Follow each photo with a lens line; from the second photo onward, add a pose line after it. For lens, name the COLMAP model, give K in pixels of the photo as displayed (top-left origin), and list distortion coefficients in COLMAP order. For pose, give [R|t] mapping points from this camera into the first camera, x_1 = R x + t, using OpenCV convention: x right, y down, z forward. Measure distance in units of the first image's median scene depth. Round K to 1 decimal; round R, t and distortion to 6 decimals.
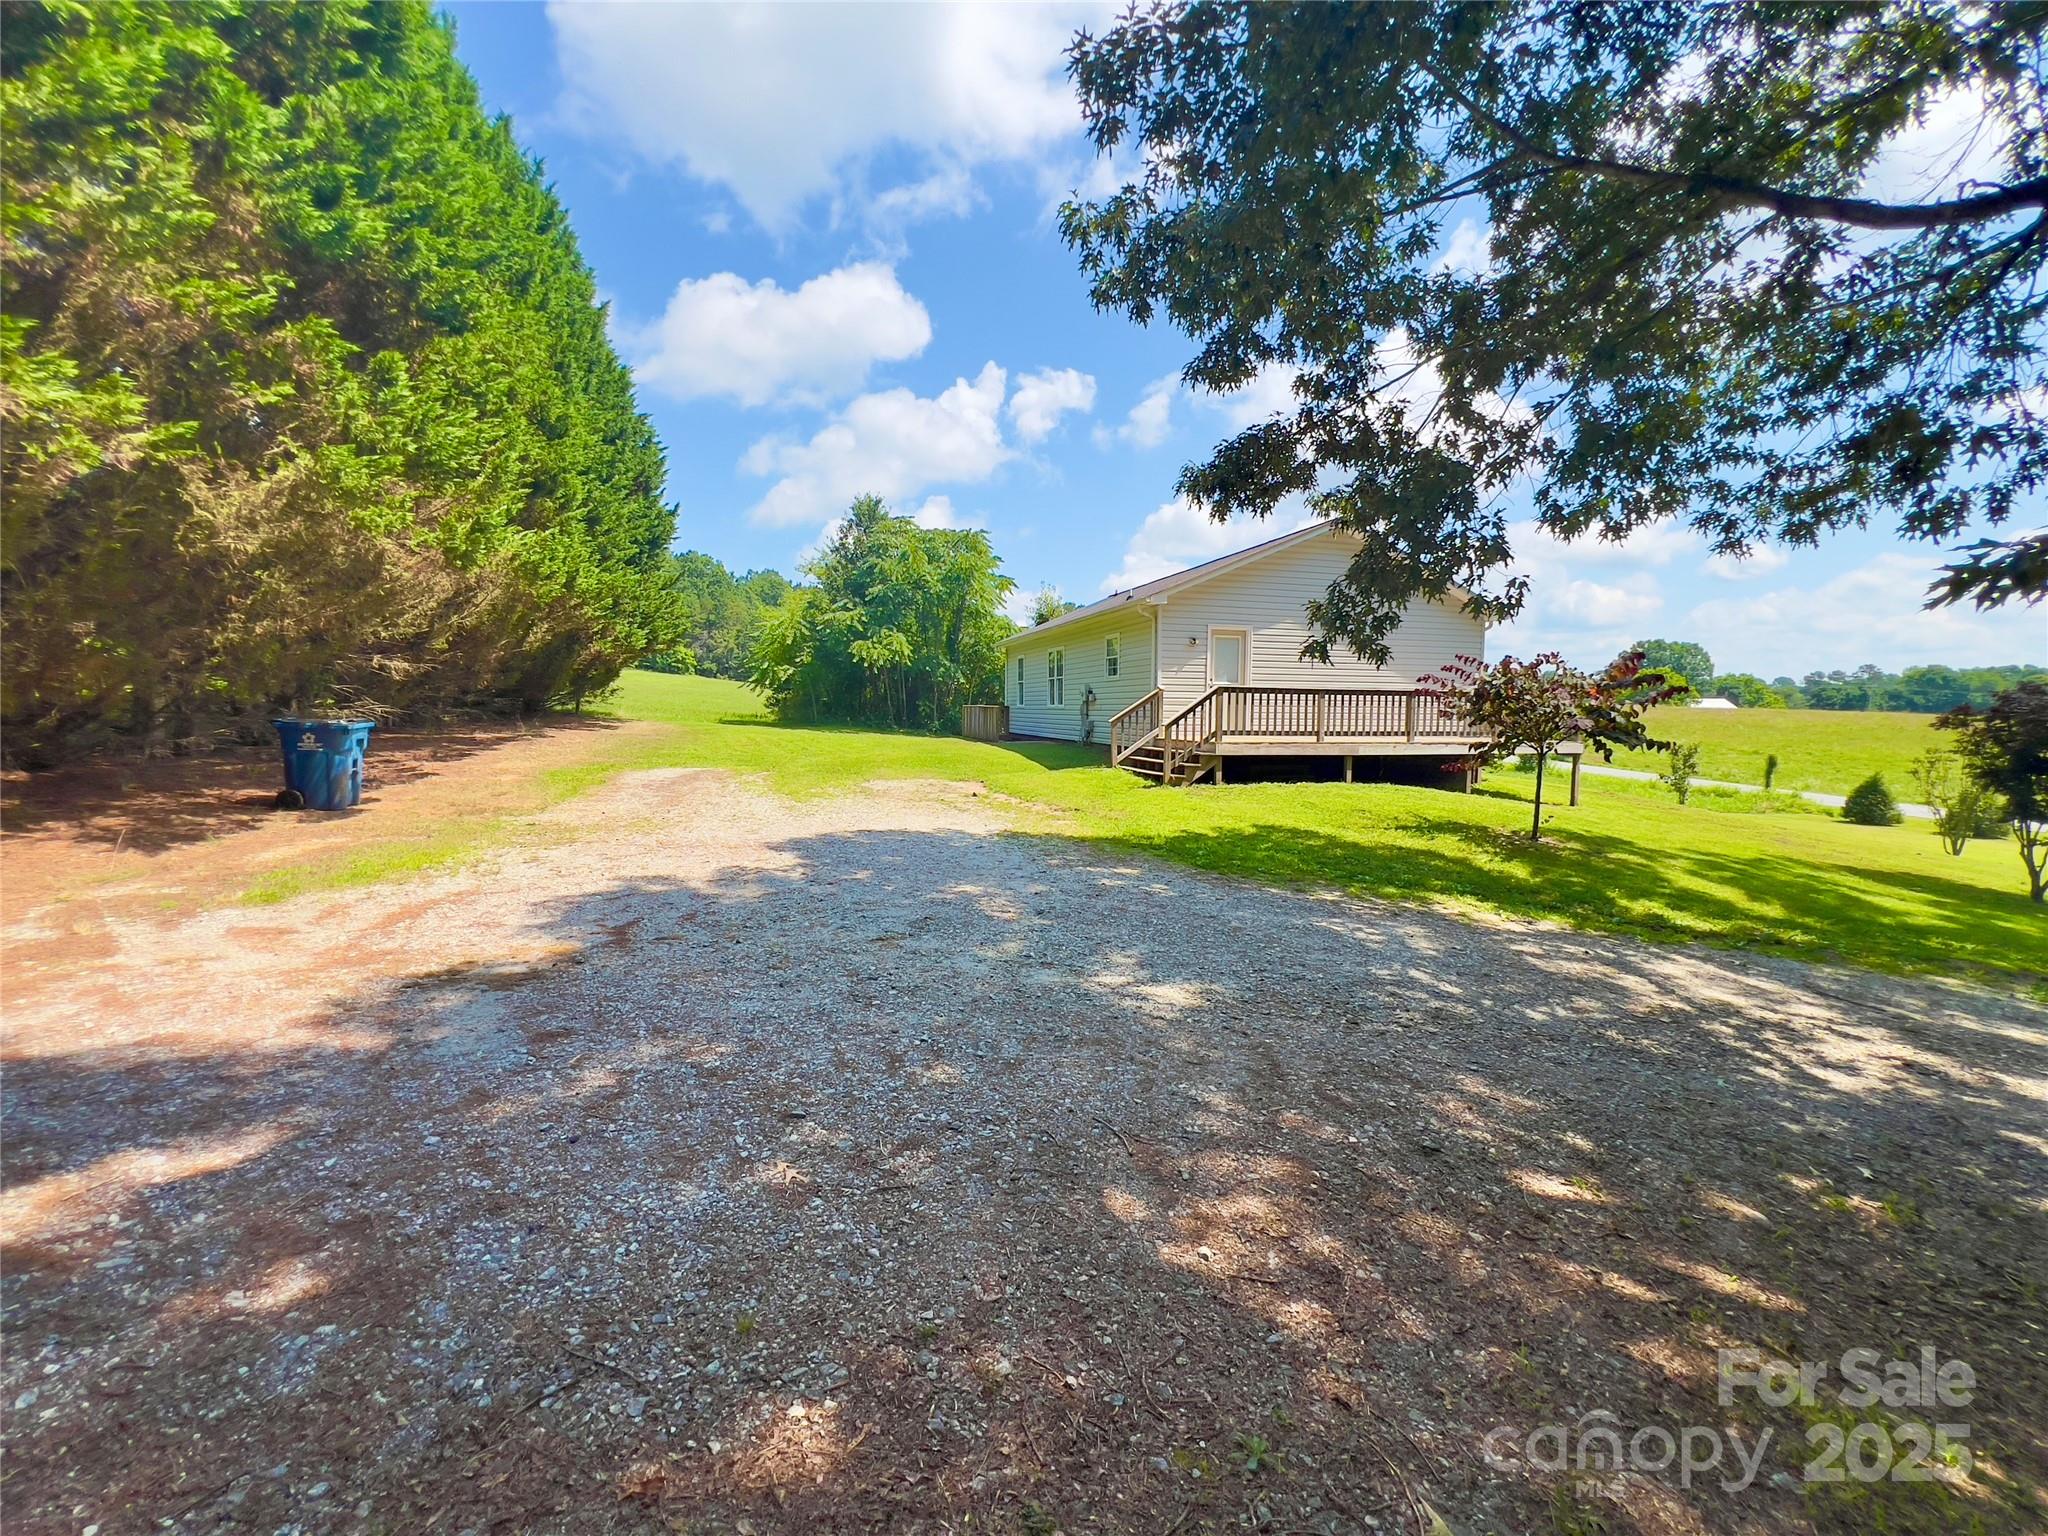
lens RADIAL K [[830.0, 0, 1019.3], [0, 830.0, 766.7], [0, 0, 1]] dist [0.001909, 0.000115]
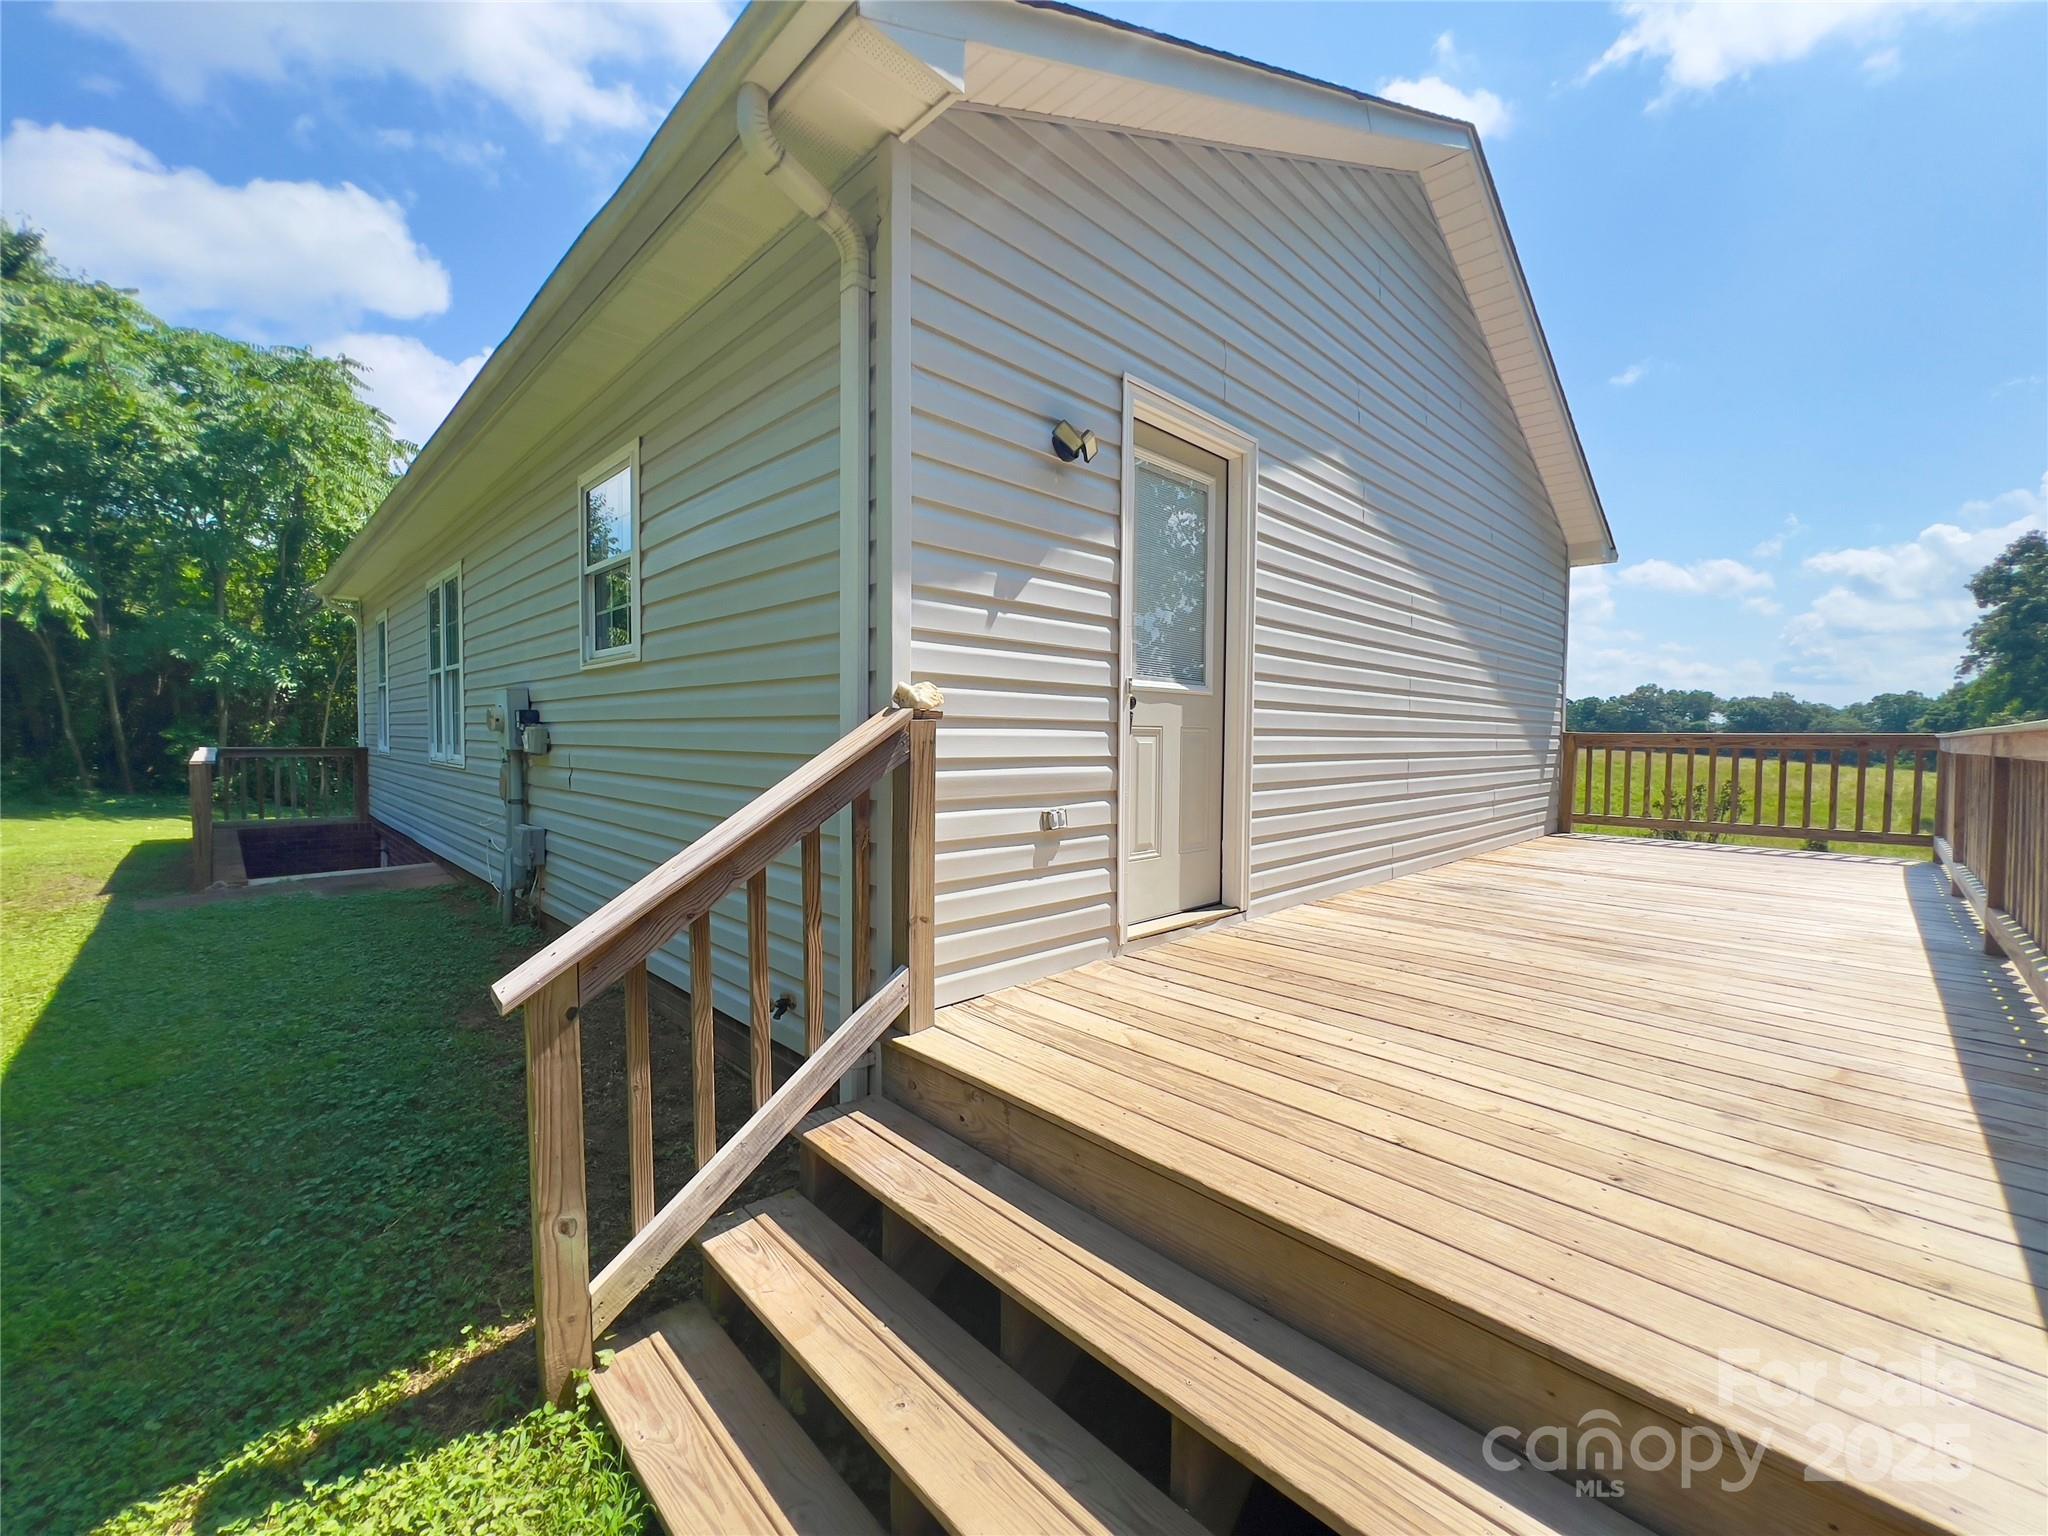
lens RADIAL K [[829.3, 0, 1020.2], [0, 829.3, 761.4], [0, 0, 1]] dist [-0.001838, 0.000260]
pose [[0.885396, -0.018860, 0.464454, 0.081526], [0.035830, 0.998973, -0.027738, -0.054872], [-0.463454, 0.041200, 0.885162, 0.590292]]
